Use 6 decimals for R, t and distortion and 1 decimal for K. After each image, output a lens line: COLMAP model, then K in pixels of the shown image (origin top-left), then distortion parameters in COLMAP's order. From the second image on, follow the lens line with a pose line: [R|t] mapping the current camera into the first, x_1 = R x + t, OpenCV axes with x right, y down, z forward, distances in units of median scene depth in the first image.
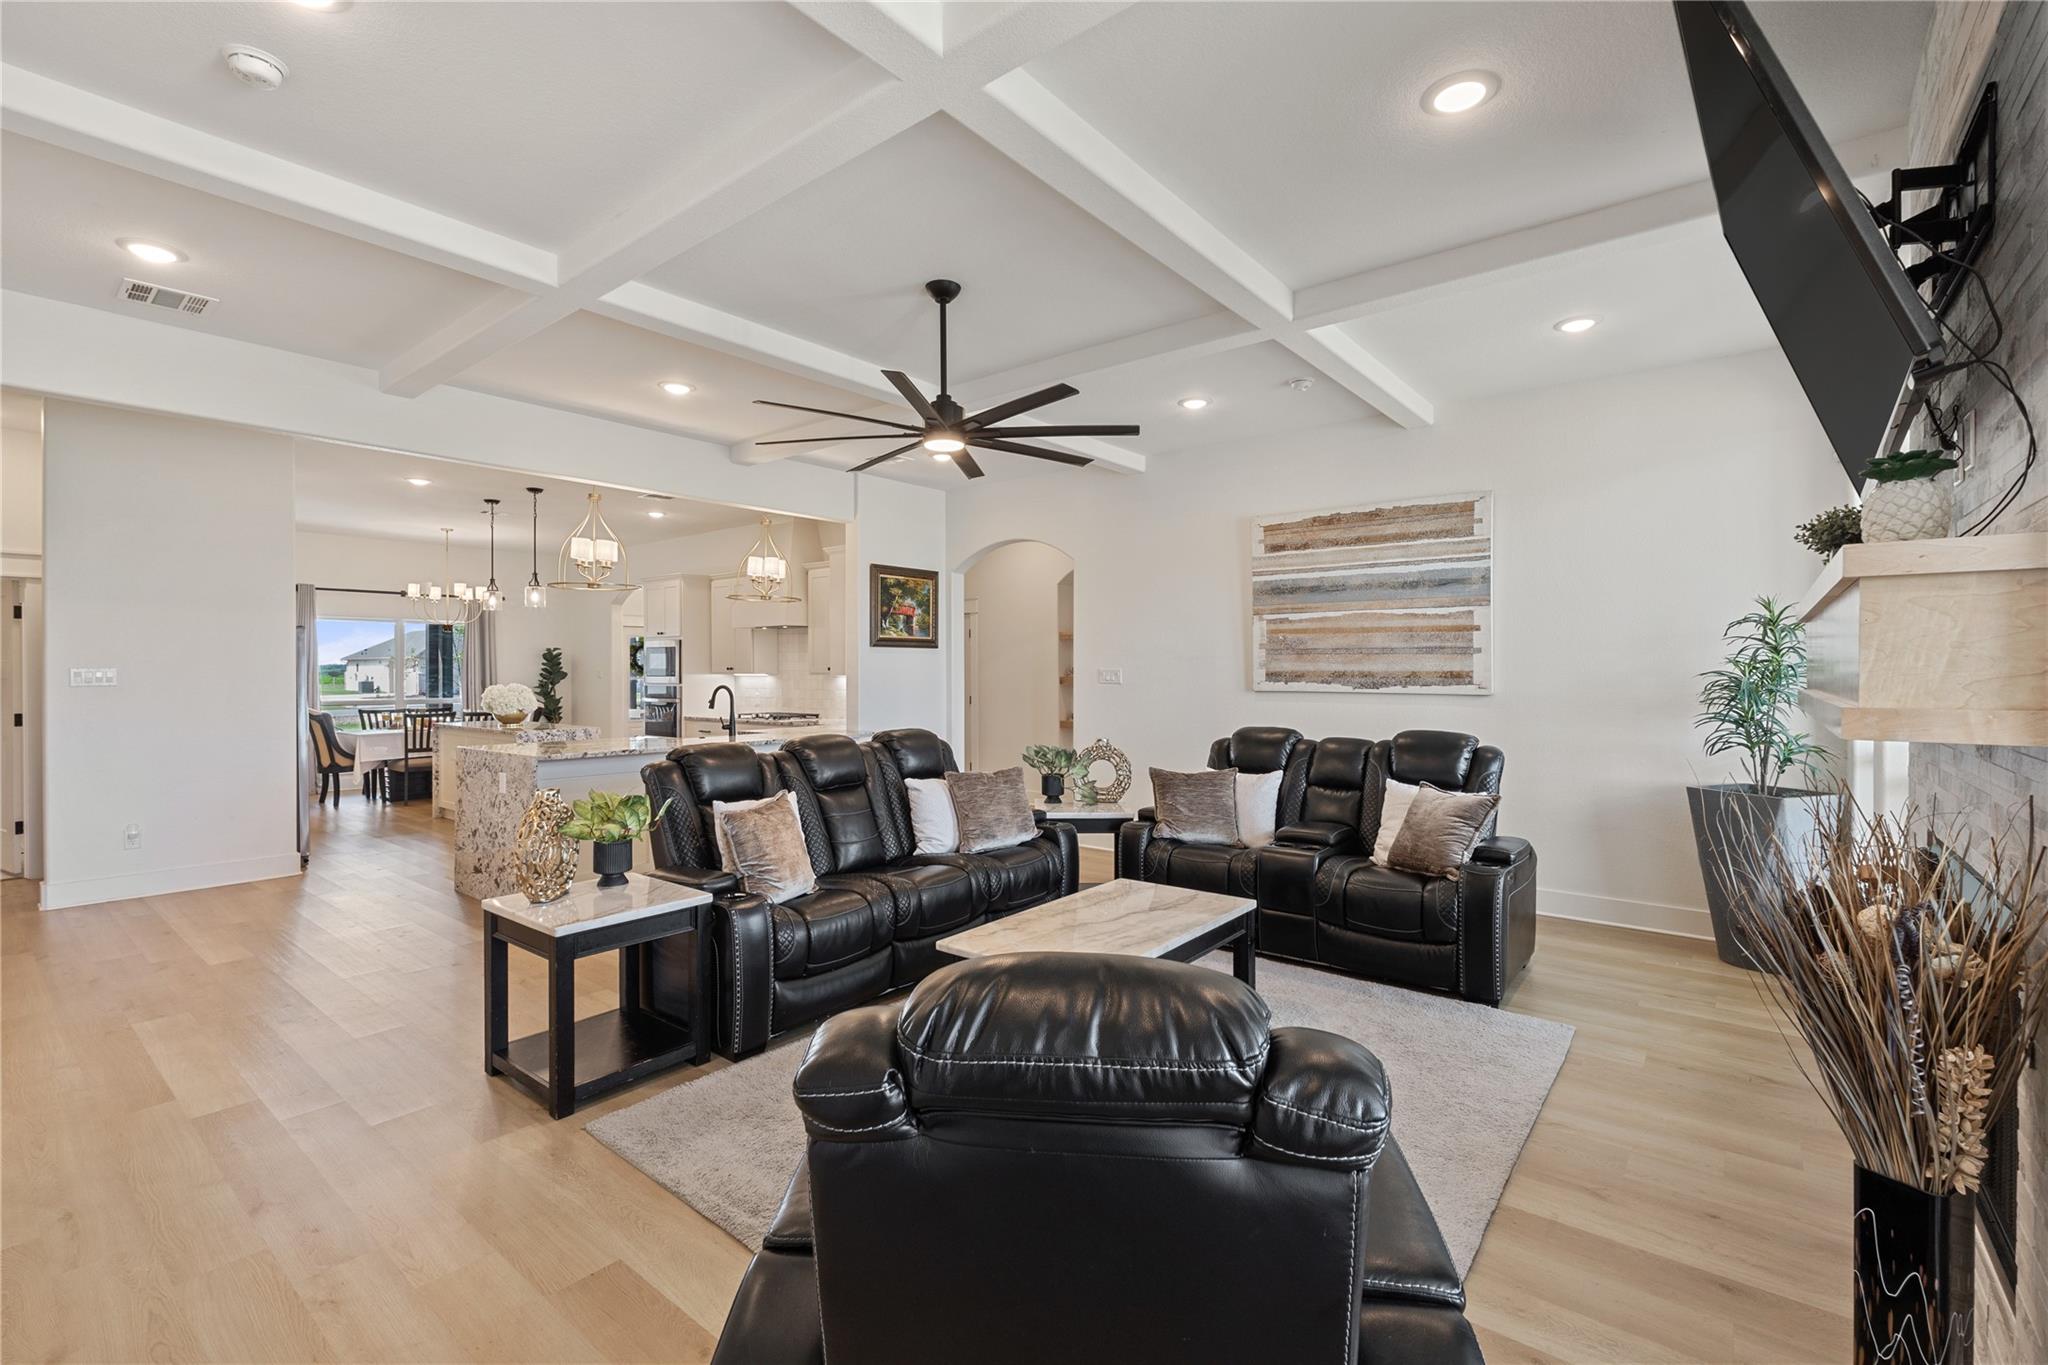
lens RADIAL K [[902.1, 0, 1026.0], [0, 902.1, 656.7], [0, 0, 1]] dist [-0.000751, 0.000028]
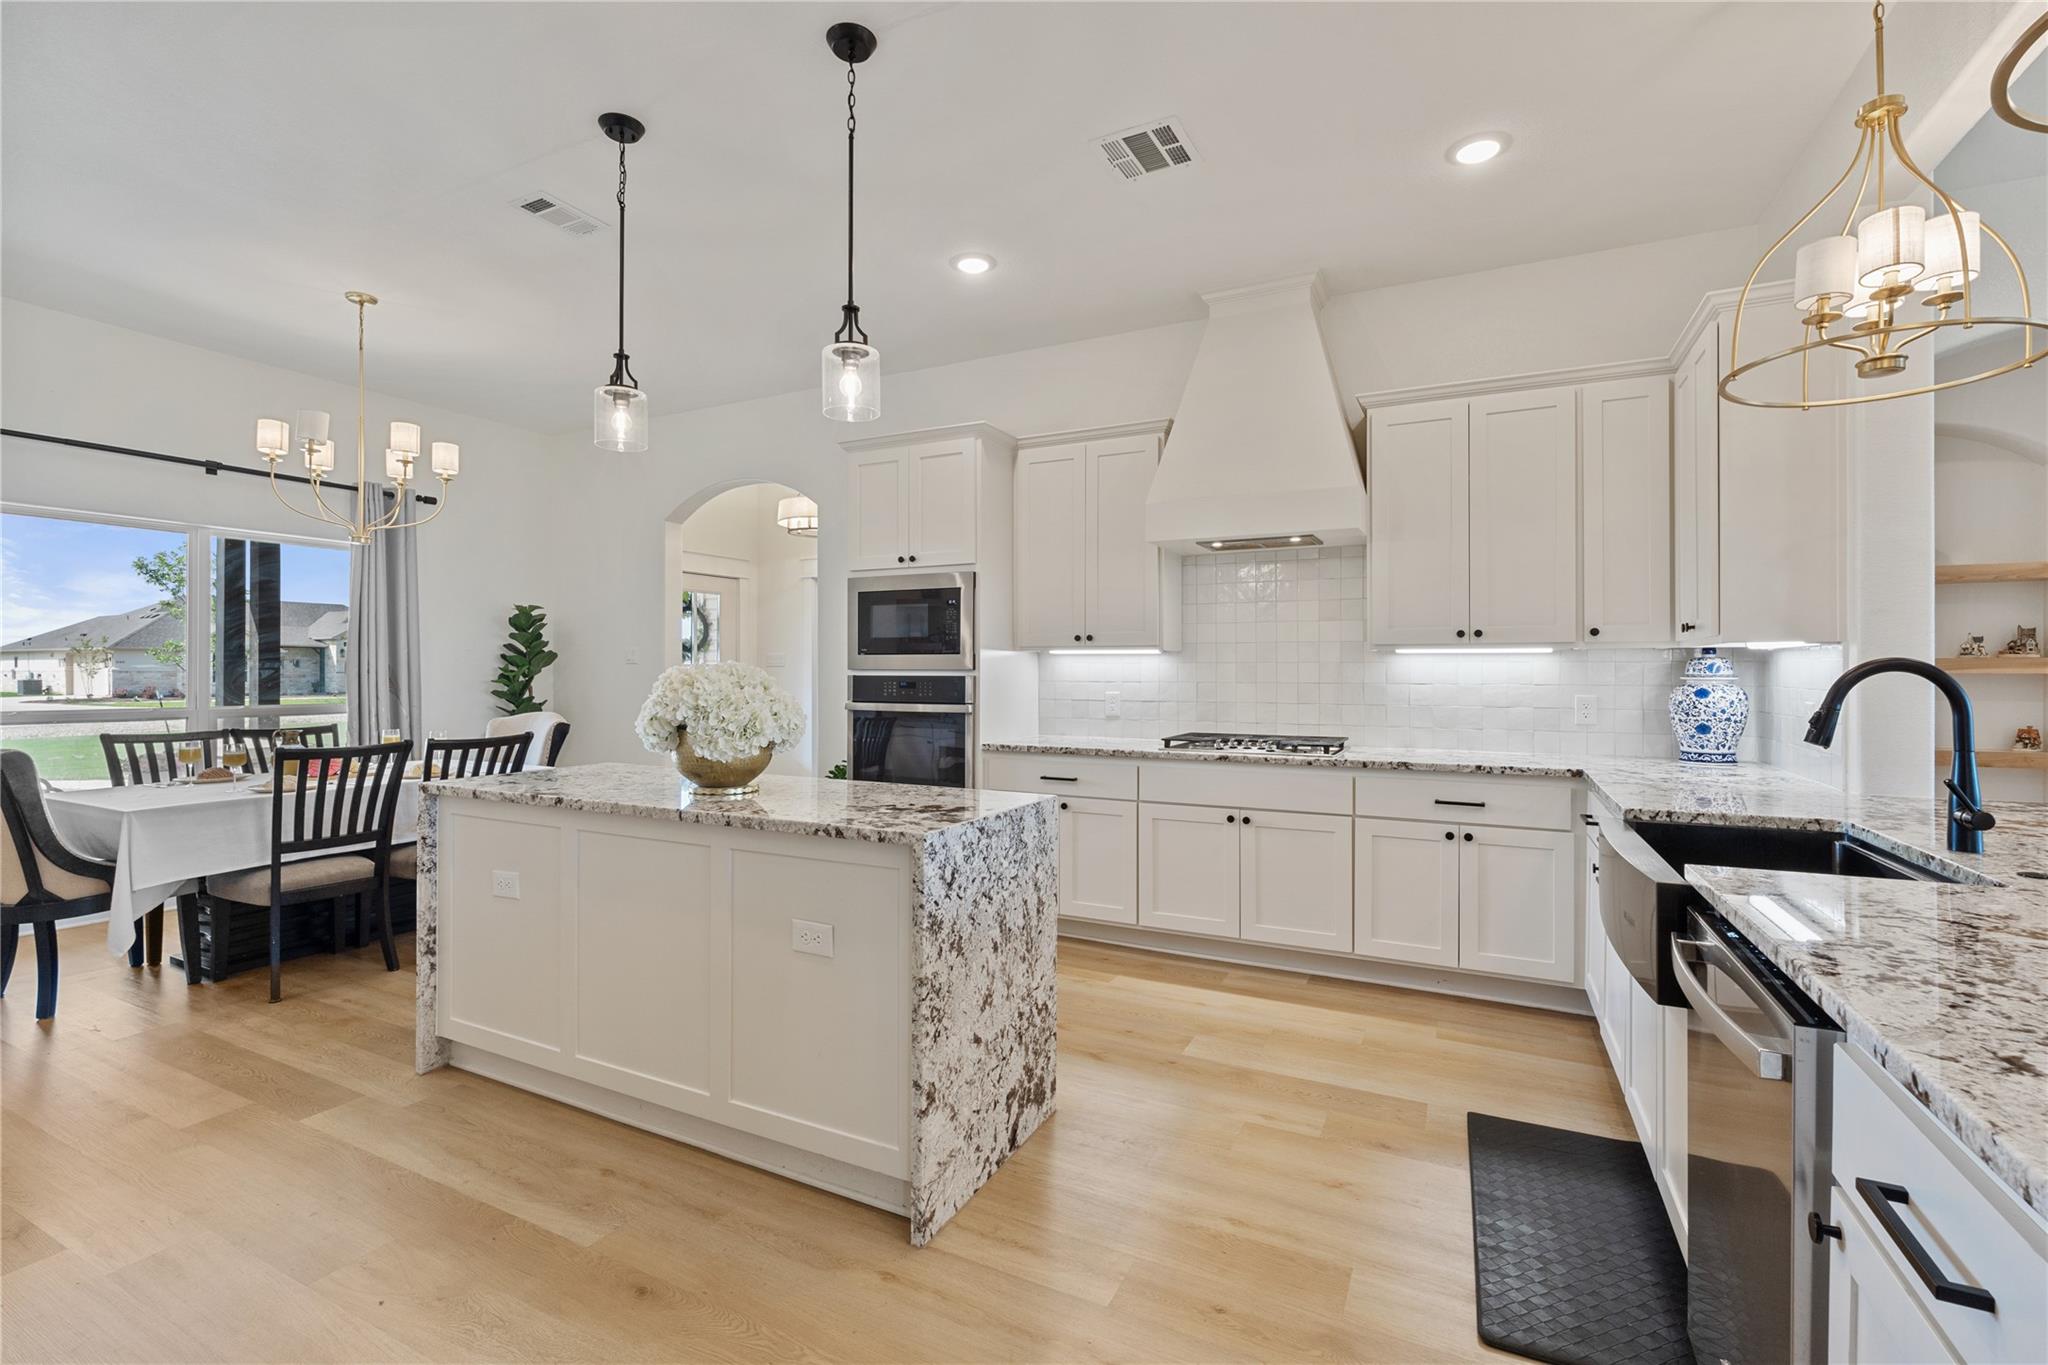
lens RADIAL K [[902.1, 0, 1026.0], [0, 902.1, 656.7], [0, 0, 1]] dist [-0.000751, 0.000028]
pose [[0.977718, 0.004018, 0.209884, -0.451550], [-0.004267, 0.999991, 0.000735, 0.022757], [-0.209880, -0.001614, 0.977726, 0.556300]]
